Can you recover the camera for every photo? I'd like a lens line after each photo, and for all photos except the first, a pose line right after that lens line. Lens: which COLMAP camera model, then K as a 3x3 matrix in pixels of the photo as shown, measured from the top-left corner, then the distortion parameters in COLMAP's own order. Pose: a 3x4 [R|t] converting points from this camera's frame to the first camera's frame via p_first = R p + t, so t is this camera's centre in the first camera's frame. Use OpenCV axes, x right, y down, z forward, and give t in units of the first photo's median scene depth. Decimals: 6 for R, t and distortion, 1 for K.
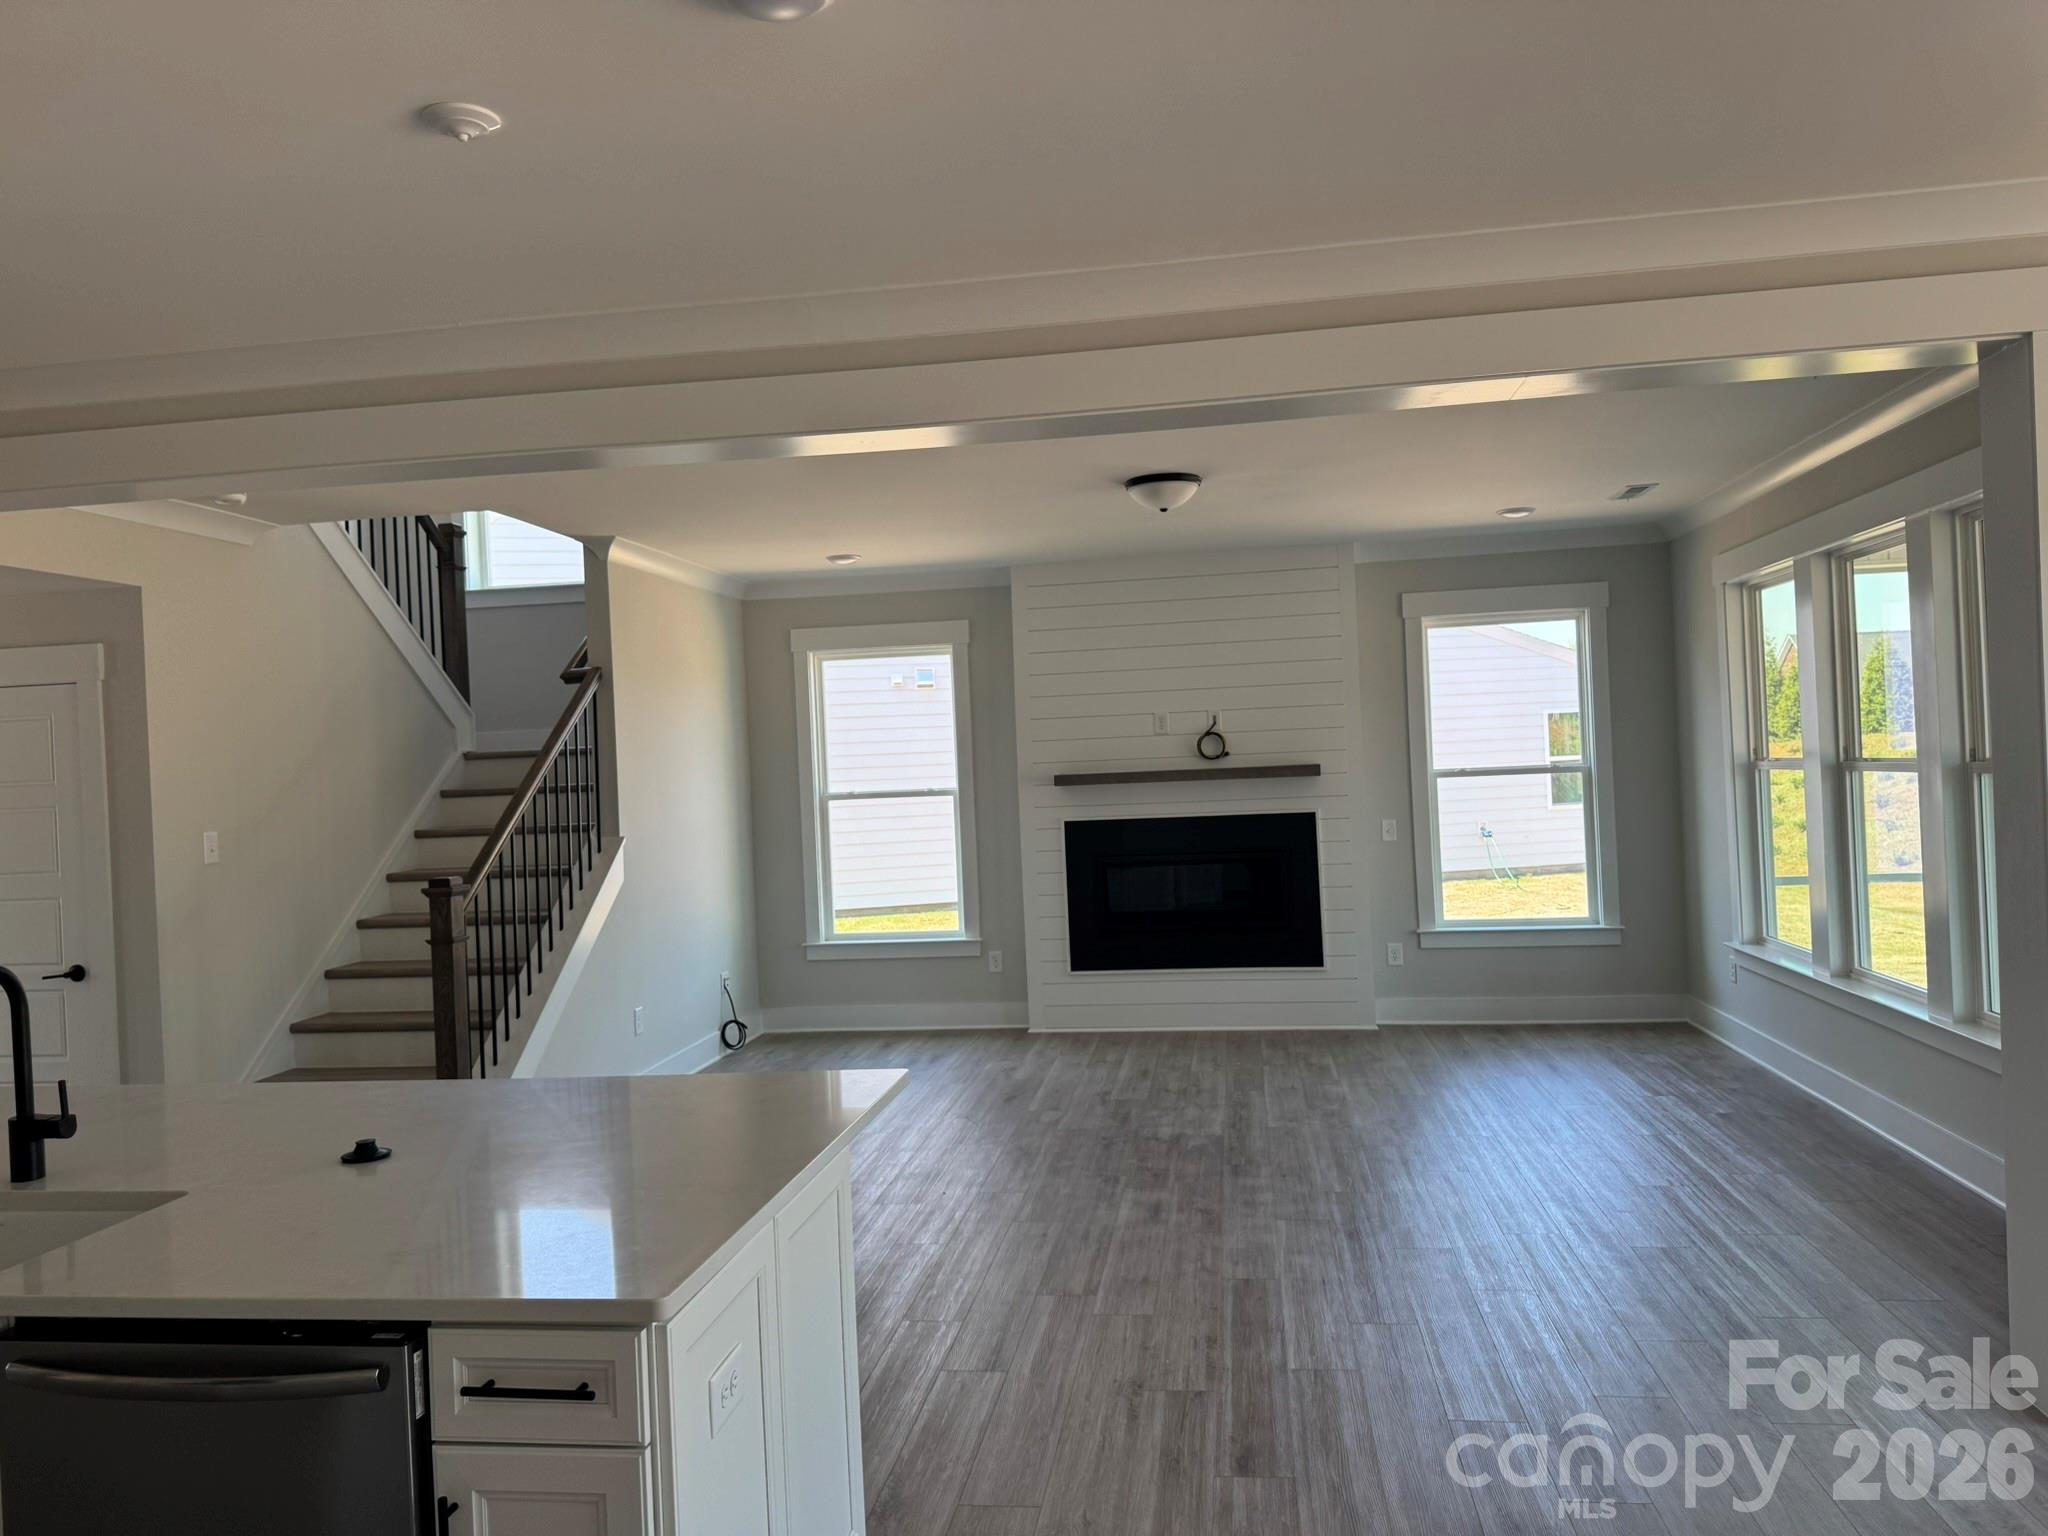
lens RADIAL K [[1431.4, 0, 1024.0], [0, 1431.4, 768.0], [0, 0, 1]] dist [0.077690, -0.004393]
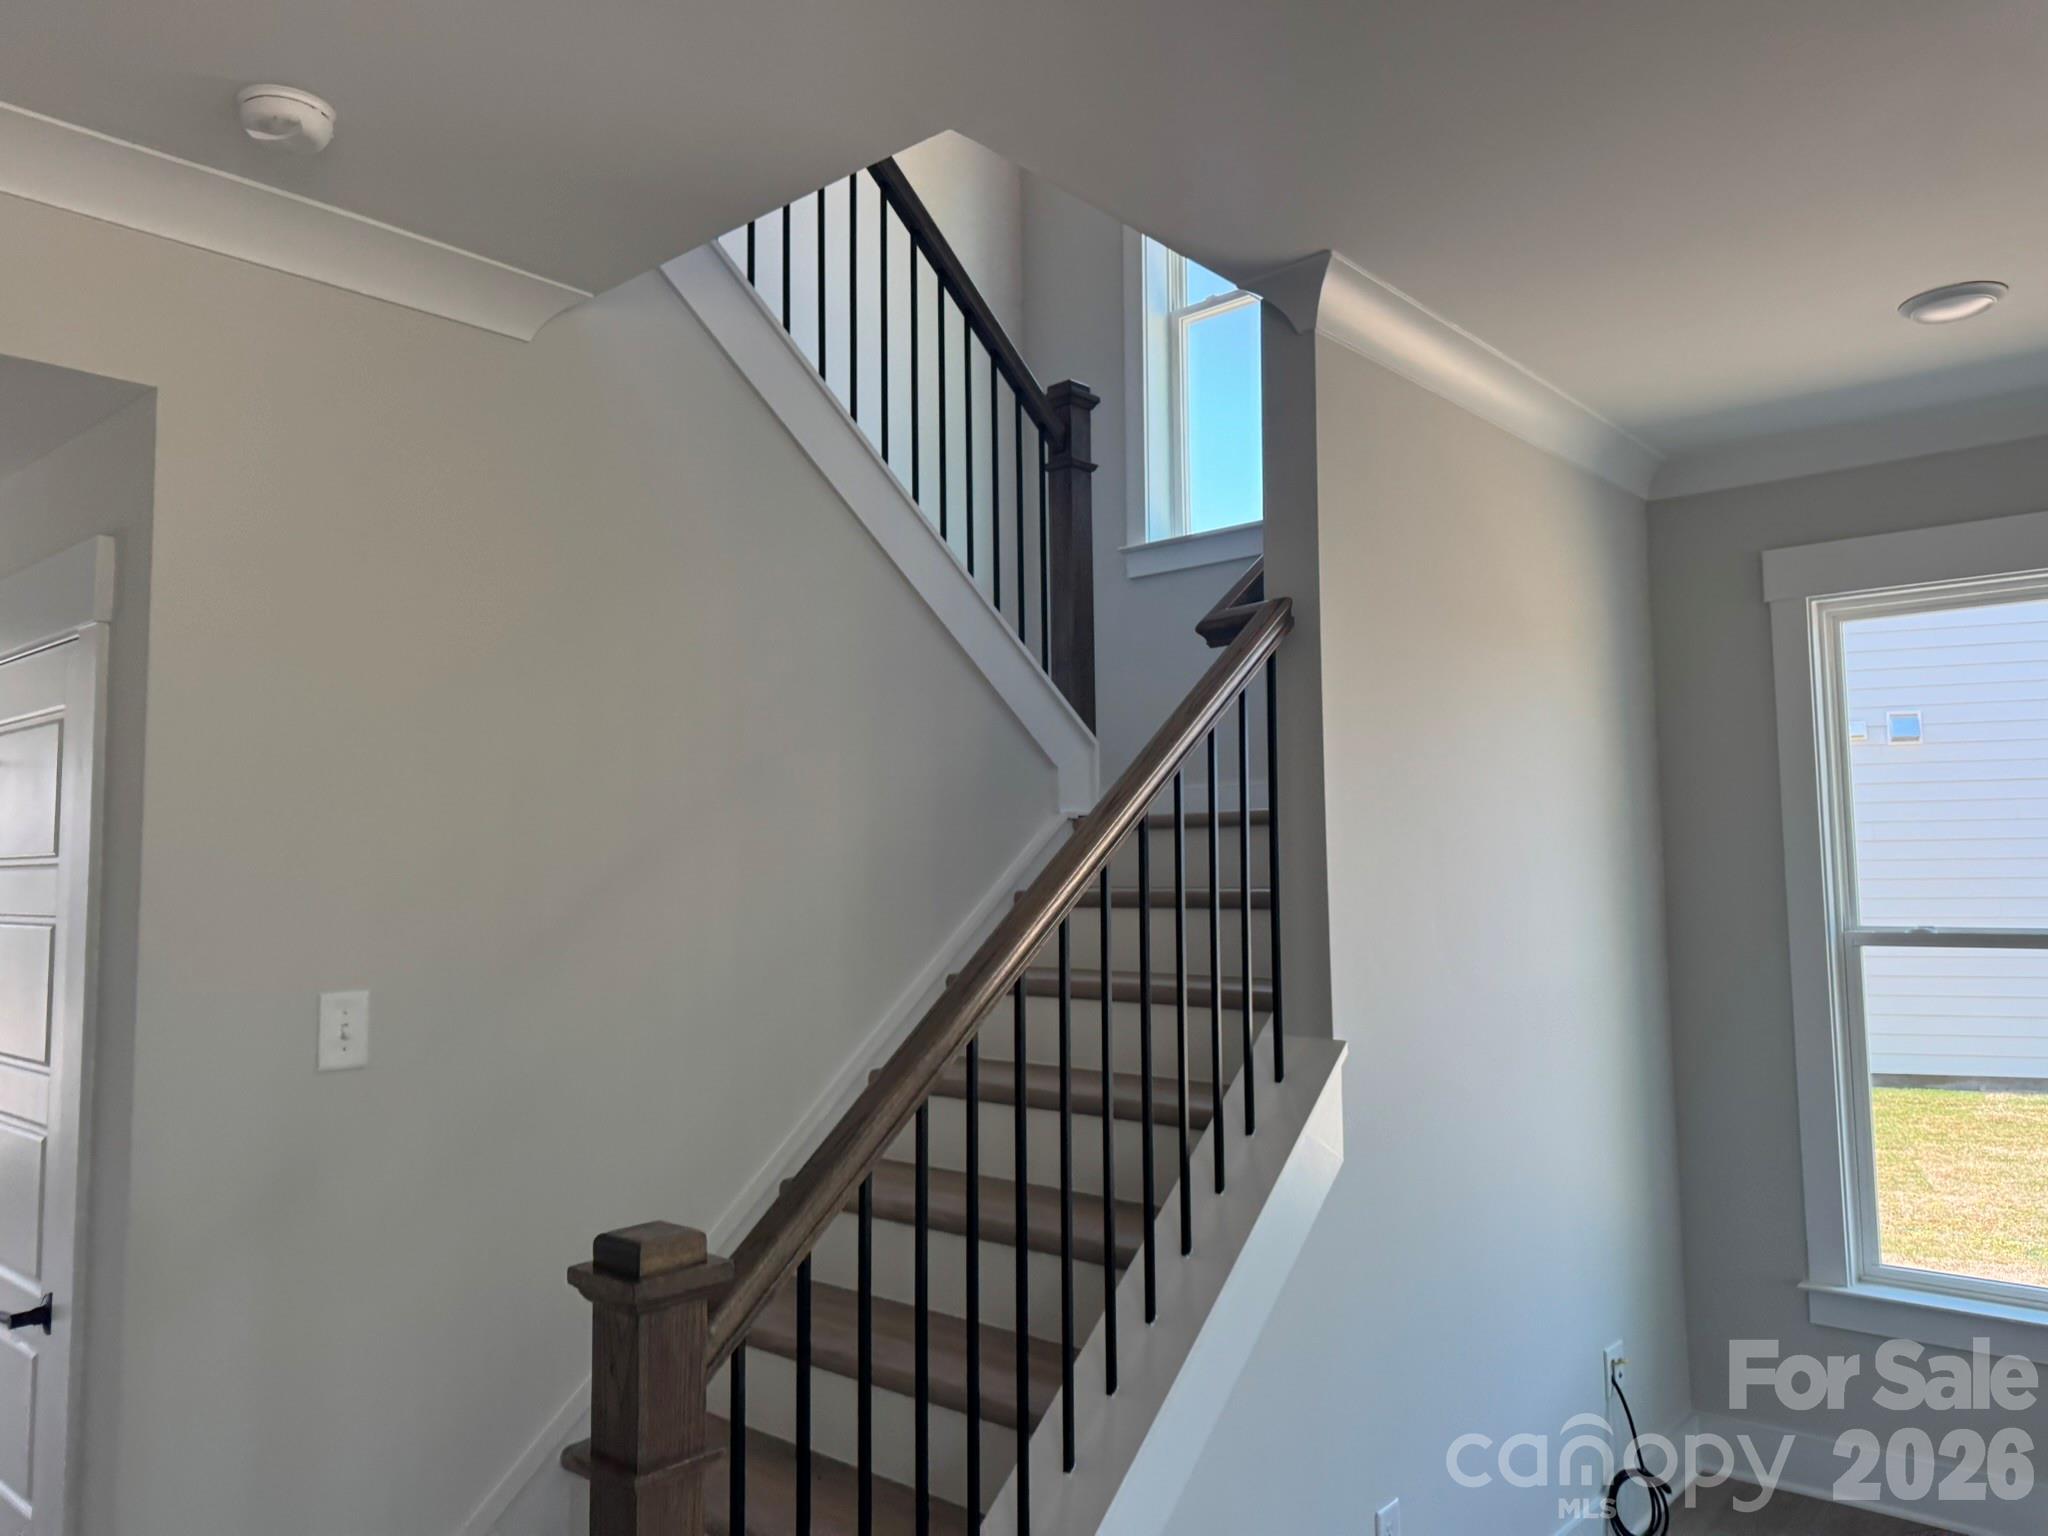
lens RADIAL K [[1454.6, 0, 1029.3], [0, 1454.6, 786.3], [0, 0, 1]] dist [-0.002091, -0.002002]
pose [[0.846085, 0.001289, -0.533046, -0.114708], [-0.024282, 0.999052, -0.036126, -0.002781], [0.532494, 0.043509, 0.845315, 0.503185]]
